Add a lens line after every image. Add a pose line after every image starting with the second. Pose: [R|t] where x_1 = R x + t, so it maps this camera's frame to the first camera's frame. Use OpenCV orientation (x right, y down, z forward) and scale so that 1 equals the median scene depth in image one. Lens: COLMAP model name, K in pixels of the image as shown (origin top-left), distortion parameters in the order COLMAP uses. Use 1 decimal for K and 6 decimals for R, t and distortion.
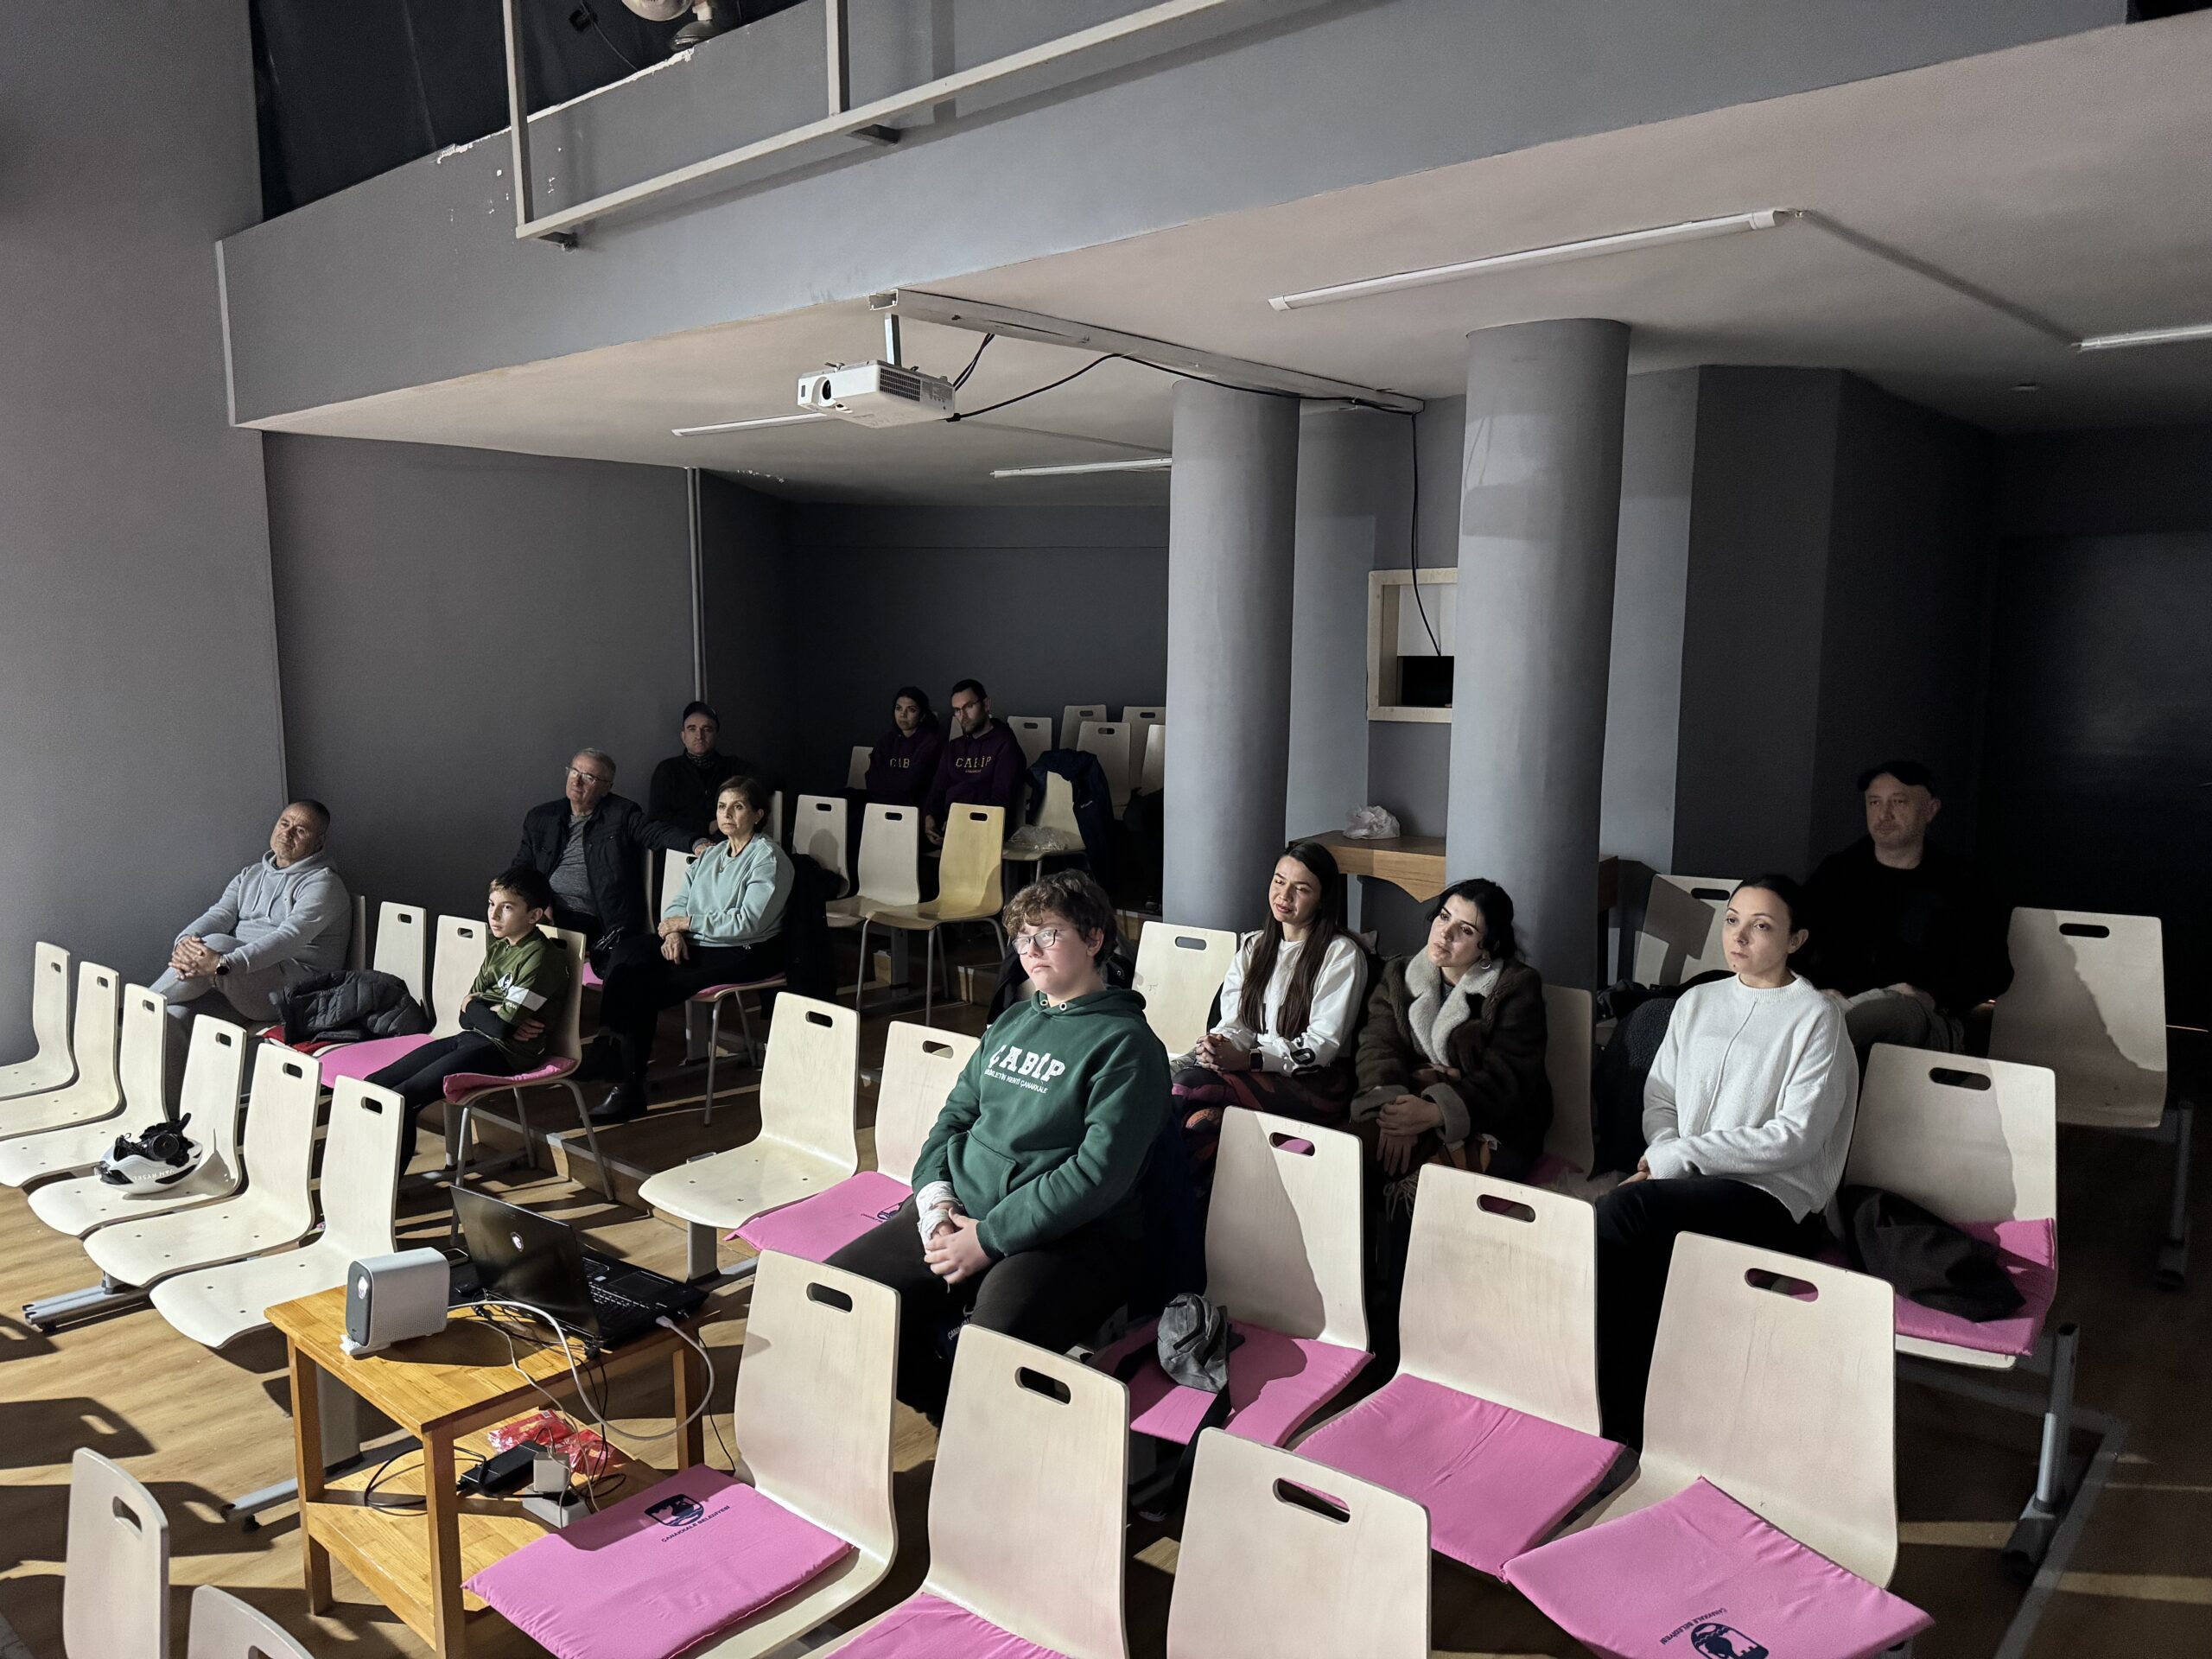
lens RADIAL K [[1560.6, 0, 1106.0], [0, 1560.6, 829.5], [0, 0, 1]] dist [0.014593, -0.000721]
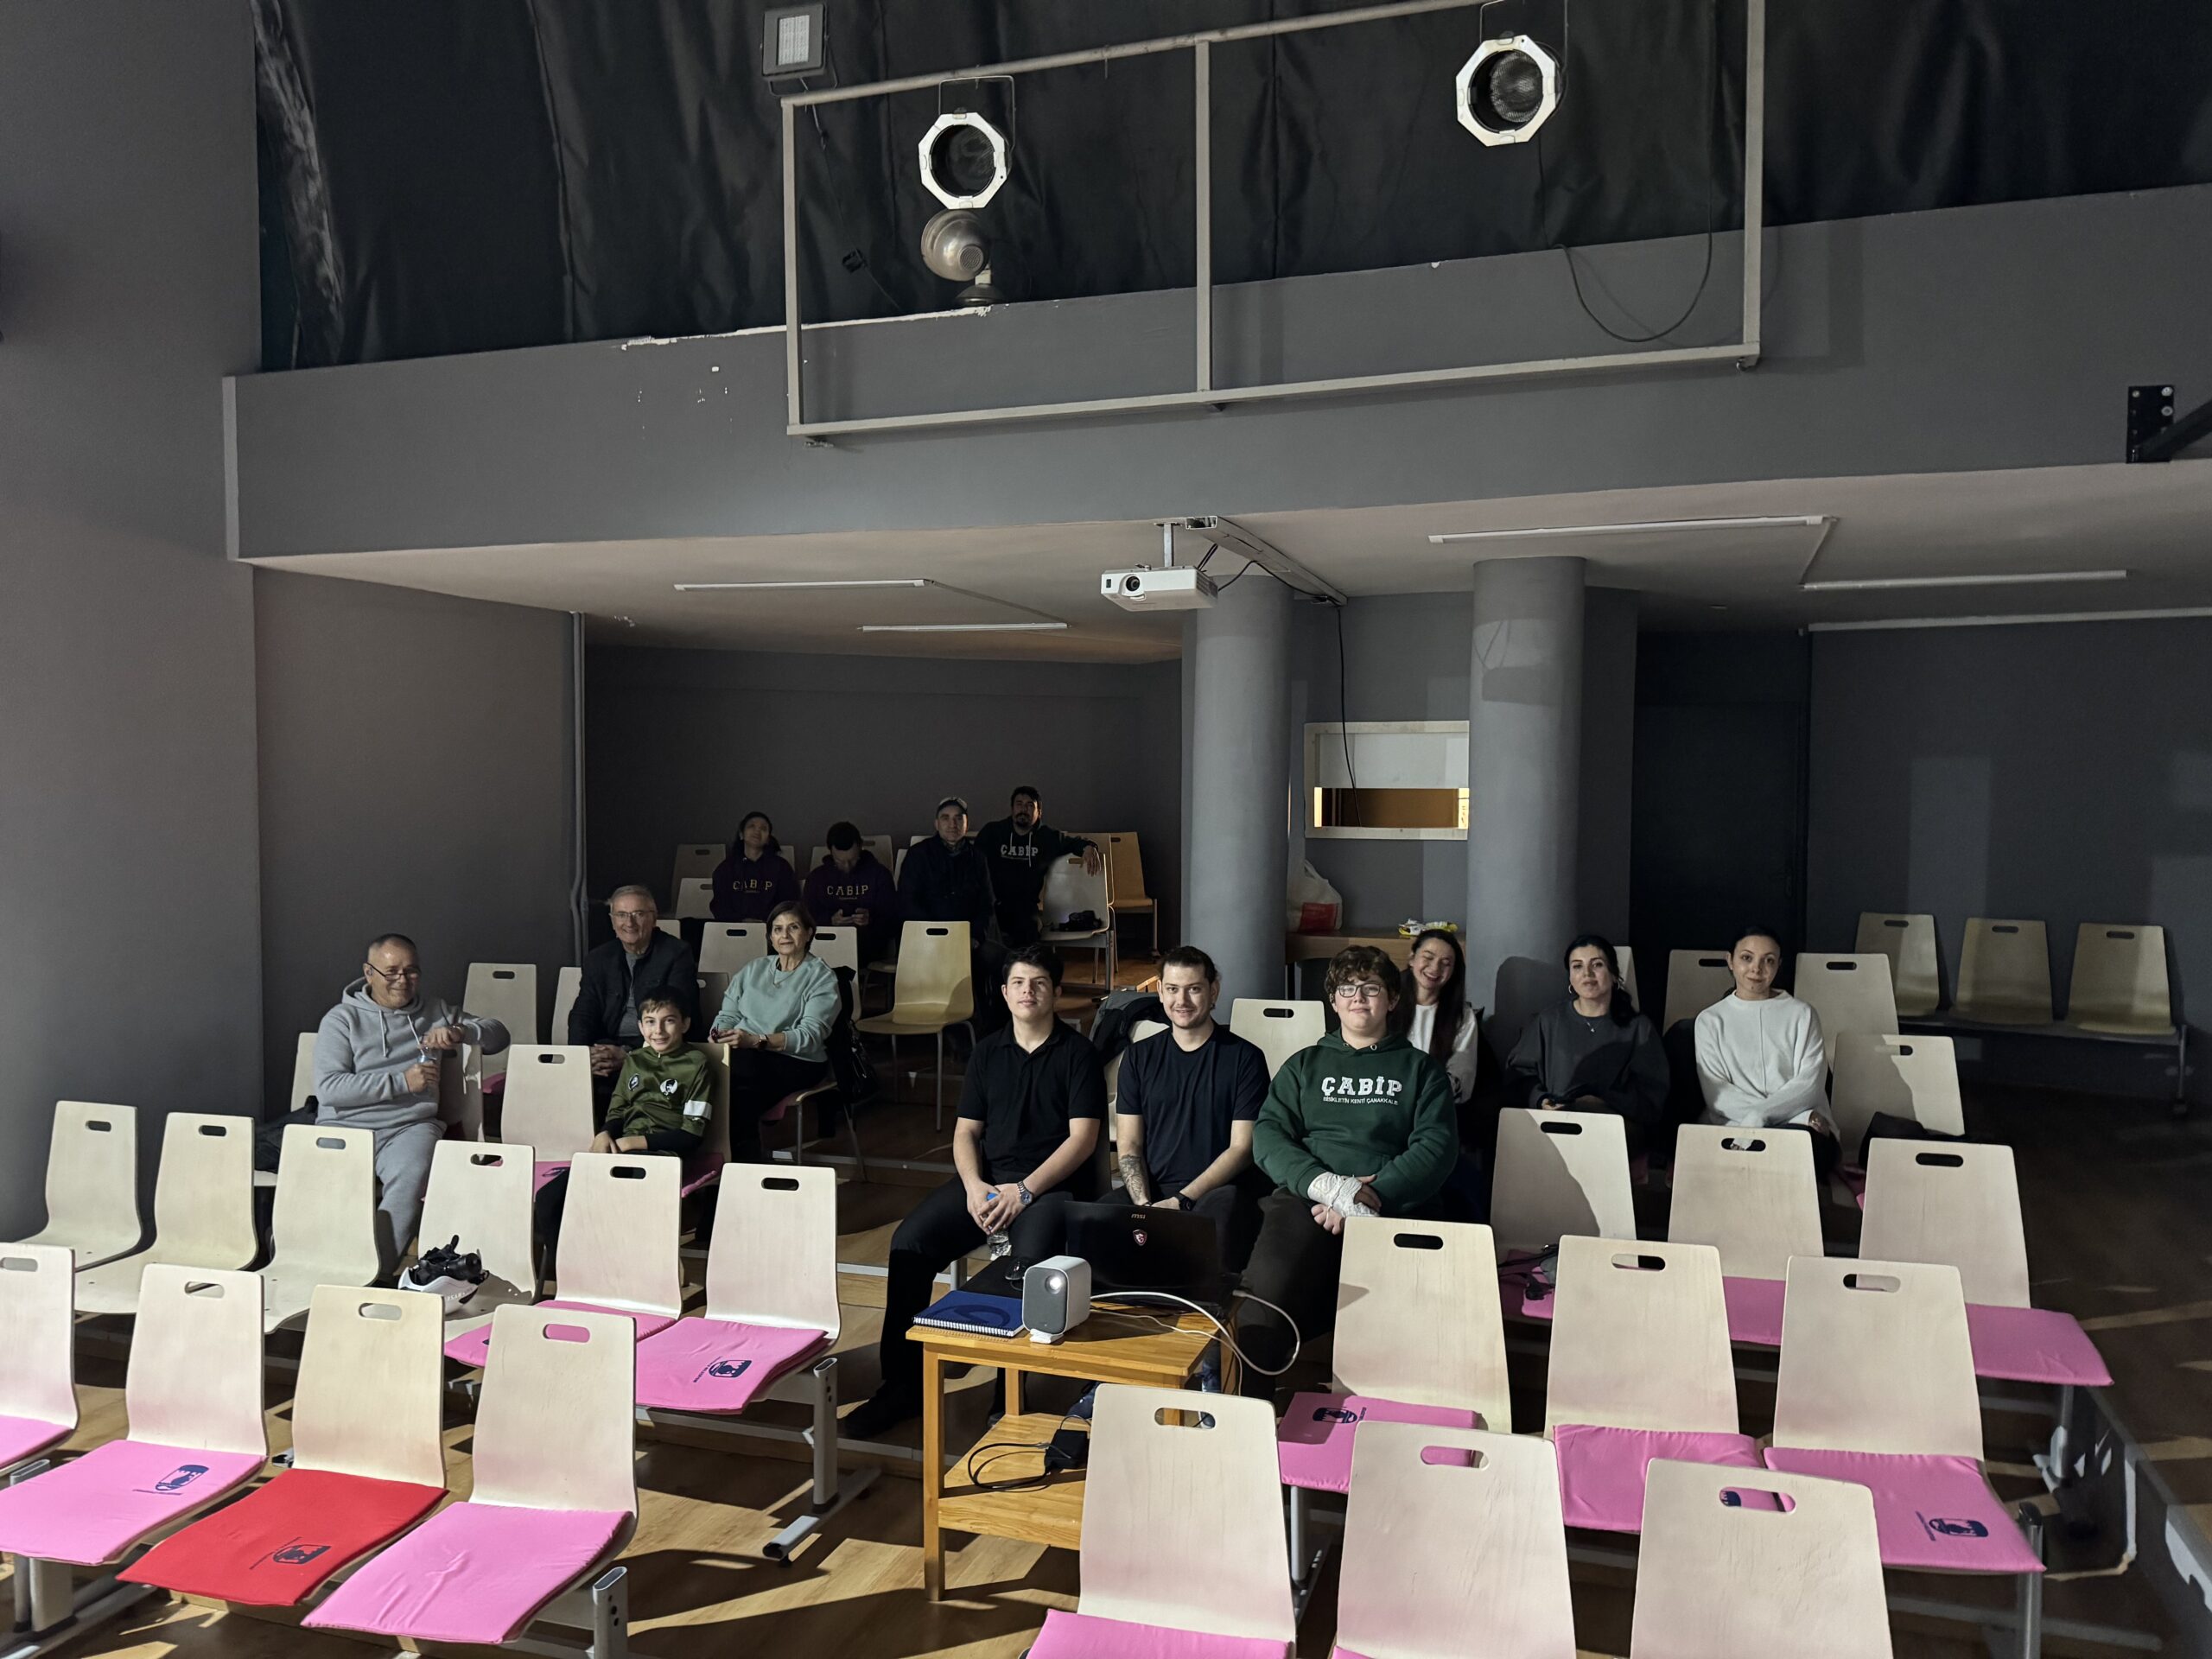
lens RADIAL K [[1560.6, 0, 1106.0], [0, 1560.6, 829.5], [0, 0, 1]] dist [0.014593, -0.000721]
pose [[0.919117, -0.016918, 0.393620, -0.642995], [0.050072, 0.995992, -0.074110, 0.011691], [-0.390789, 0.087825, 0.916281, -0.132705]]
